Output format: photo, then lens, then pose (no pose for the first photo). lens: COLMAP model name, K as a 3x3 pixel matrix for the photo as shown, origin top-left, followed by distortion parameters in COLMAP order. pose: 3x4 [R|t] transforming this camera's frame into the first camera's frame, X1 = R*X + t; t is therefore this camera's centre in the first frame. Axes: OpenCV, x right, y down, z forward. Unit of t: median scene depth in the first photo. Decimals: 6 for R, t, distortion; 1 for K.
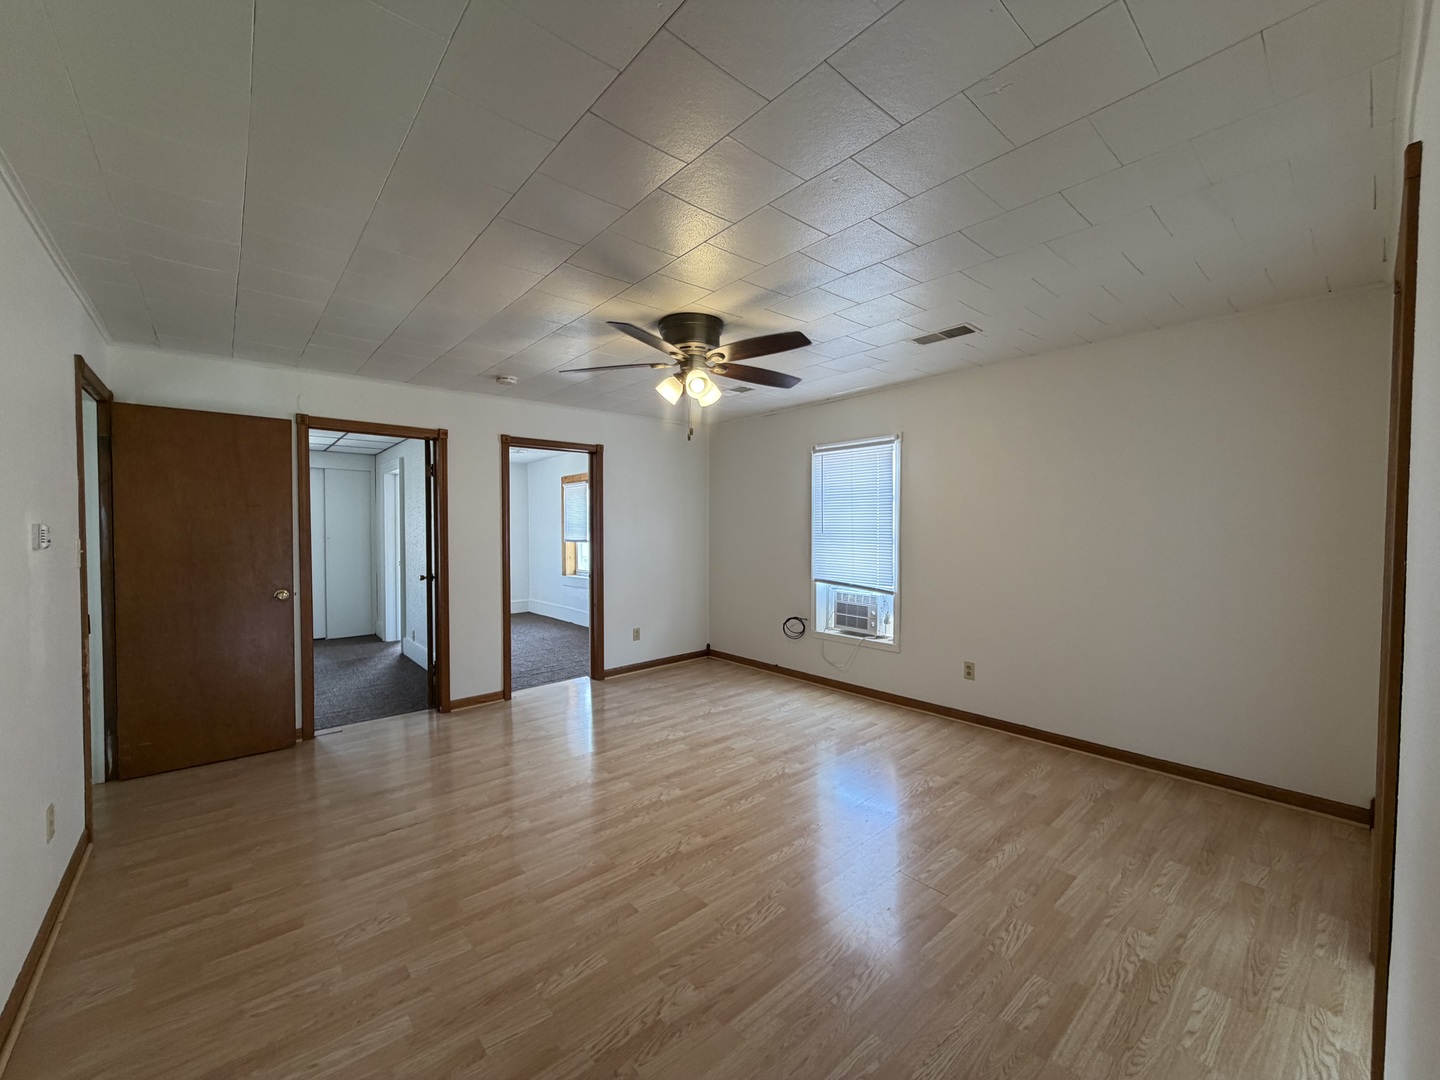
lens RADIAL K [[572.8, 0, 716.4], [0, 572.8, 543.6], [0, 0, 1]] dist [-0.001123, 0.000499]
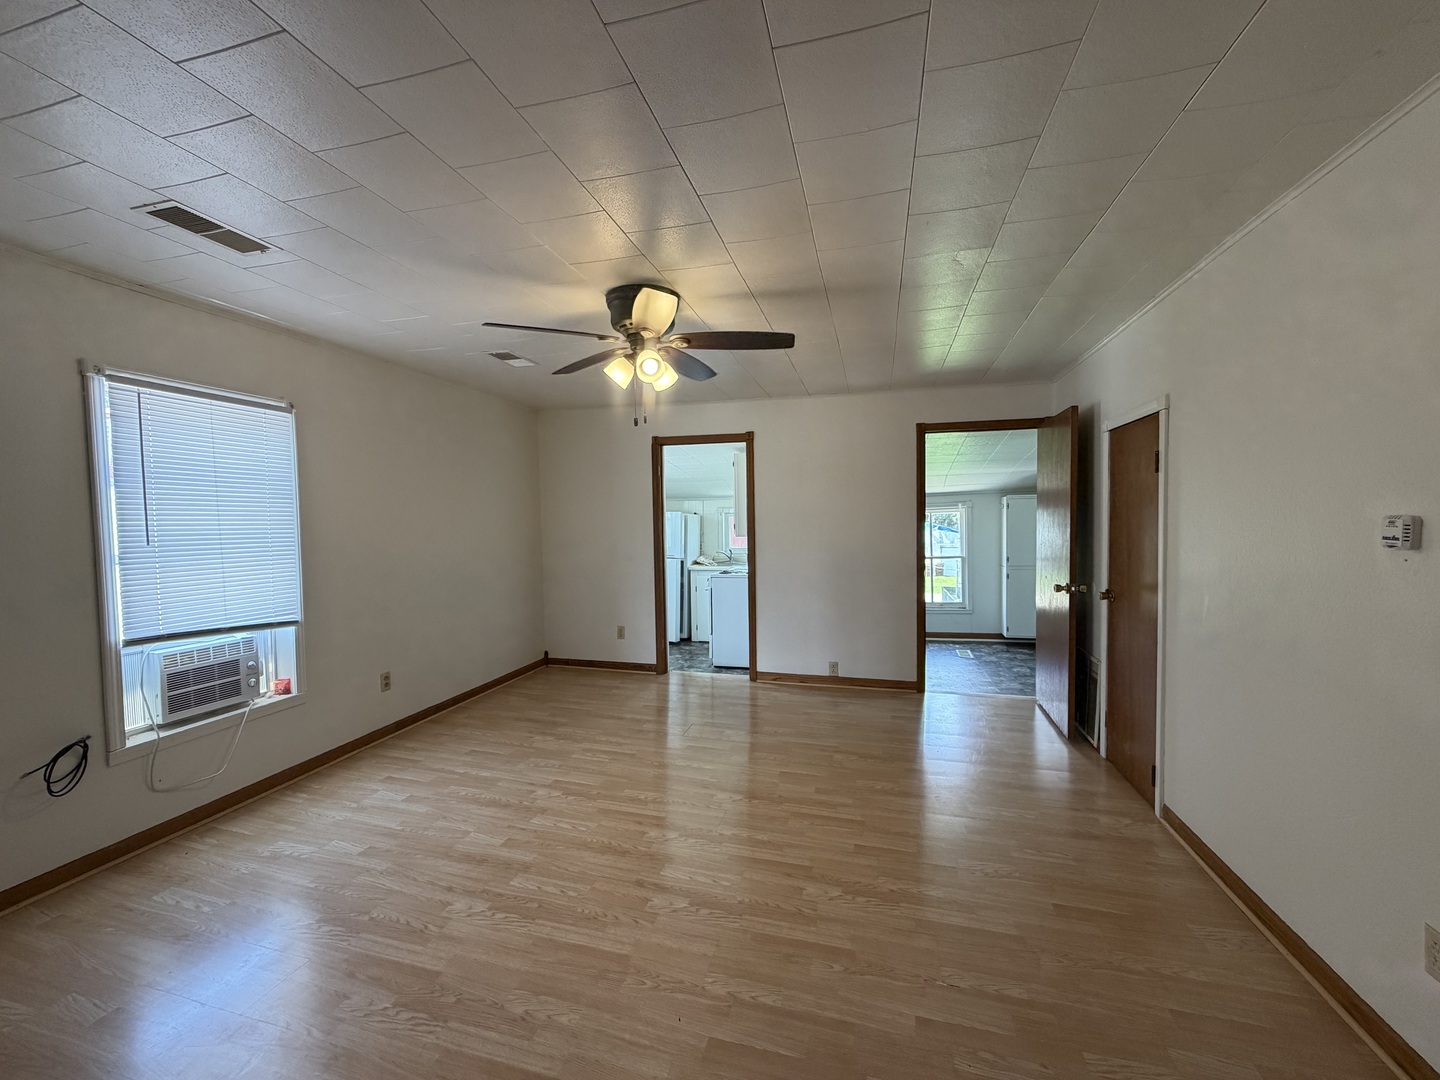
lens RADIAL K [[572.8, 0, 717.8], [0, 572.8, 541.8], [0, 0, 1]] dist [-0.001123, 0.000499]
pose [[-0.555468, -0.023339, 0.831210, -0.579232], [0.038127, 0.997840, 0.053496, -0.033356], [-0.830663, 0.061407, -0.553378, 0.957662]]
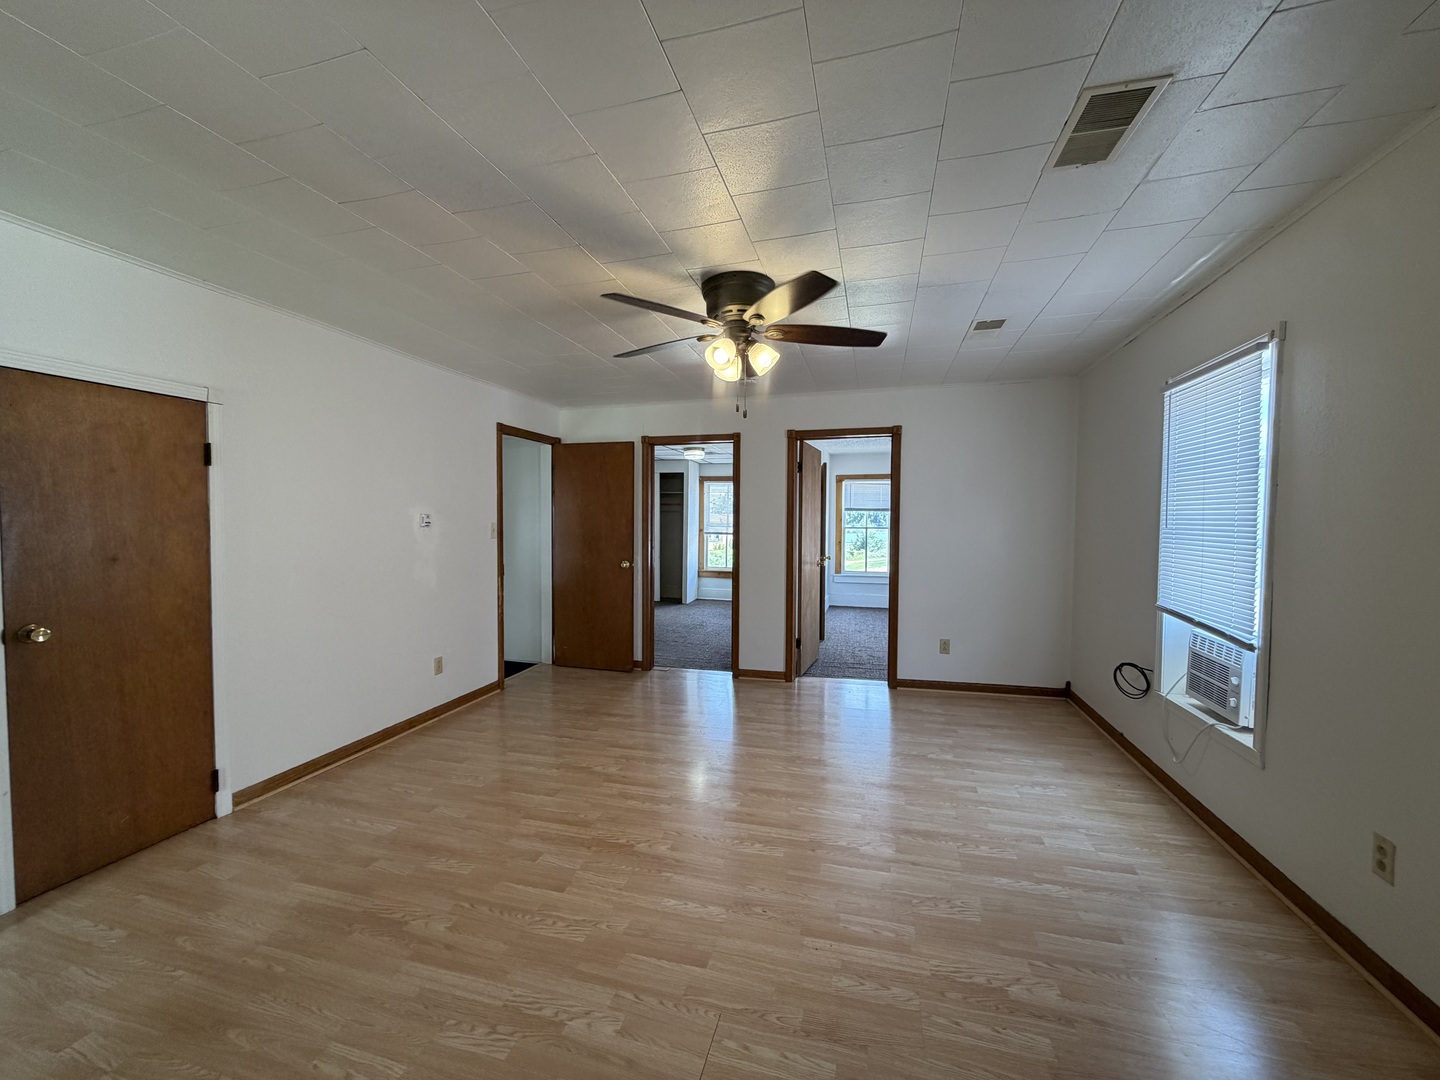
lens RADIAL K [[572.8, 0, 716.6], [0, 572.8, 541.6], [0, 0, 1]] dist [-0.001123, 0.000499]
pose [[0.553395, 0.034157, -0.832219, 0.465309], [-0.028009, 0.999357, 0.022392, -0.005280], [0.832448, 0.010919, 0.553995, 0.326090]]
